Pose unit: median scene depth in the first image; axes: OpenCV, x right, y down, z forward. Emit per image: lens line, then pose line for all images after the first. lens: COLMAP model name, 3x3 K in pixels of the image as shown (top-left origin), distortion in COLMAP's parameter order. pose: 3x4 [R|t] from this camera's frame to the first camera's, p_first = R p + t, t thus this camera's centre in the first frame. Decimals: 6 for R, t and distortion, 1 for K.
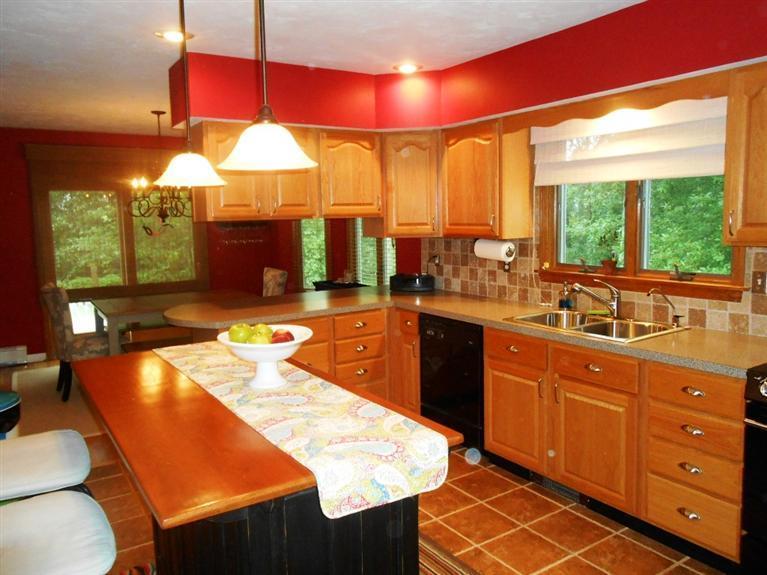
lens RADIAL K [[604.2, 0, 384.5], [0, 604.2, 285.9], [0, 0, 1]] dist [-0.037929, 0.027645]
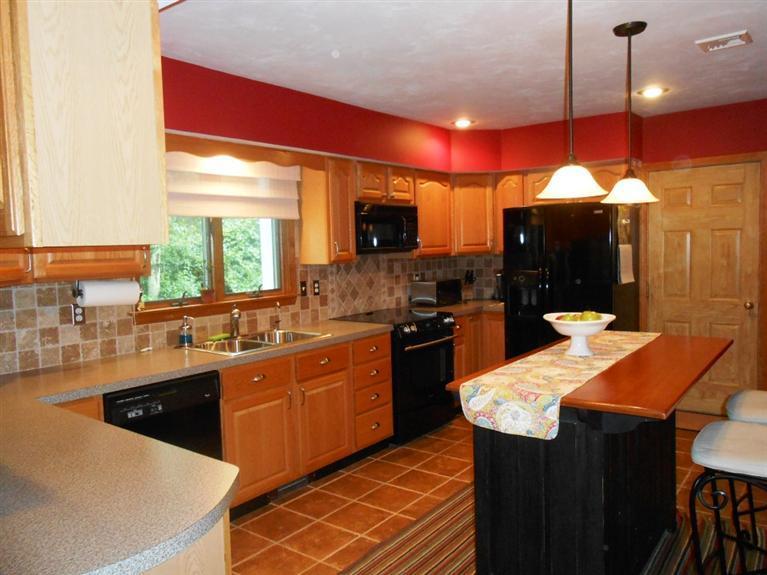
lens RADIAL K [[604.2, 0, 385.2], [0, 604.2, 291.1], [0, 0, 1]] dist [-0.037929, 0.027645]
pose [[-0.343764, -0.038126, 0.938282, -0.893538], [0.144996, 0.985038, 0.093149, -0.112336], [-0.927794, 0.168069, -0.333092, 1.269033]]
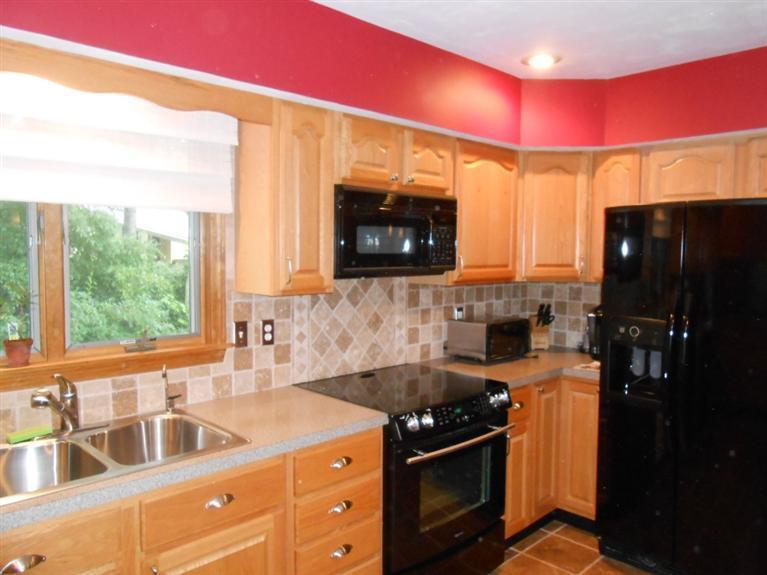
lens RADIAL K [[604.2, 0, 380.6], [0, 604.2, 285.6], [0, 0, 1]] dist [-0.037929, 0.027645]
pose [[-0.204517, -0.036194, 0.978194, -0.292877], [0.108950, 0.992265, 0.059493, -0.106659], [-0.972781, 0.118741, -0.198992, 0.923271]]
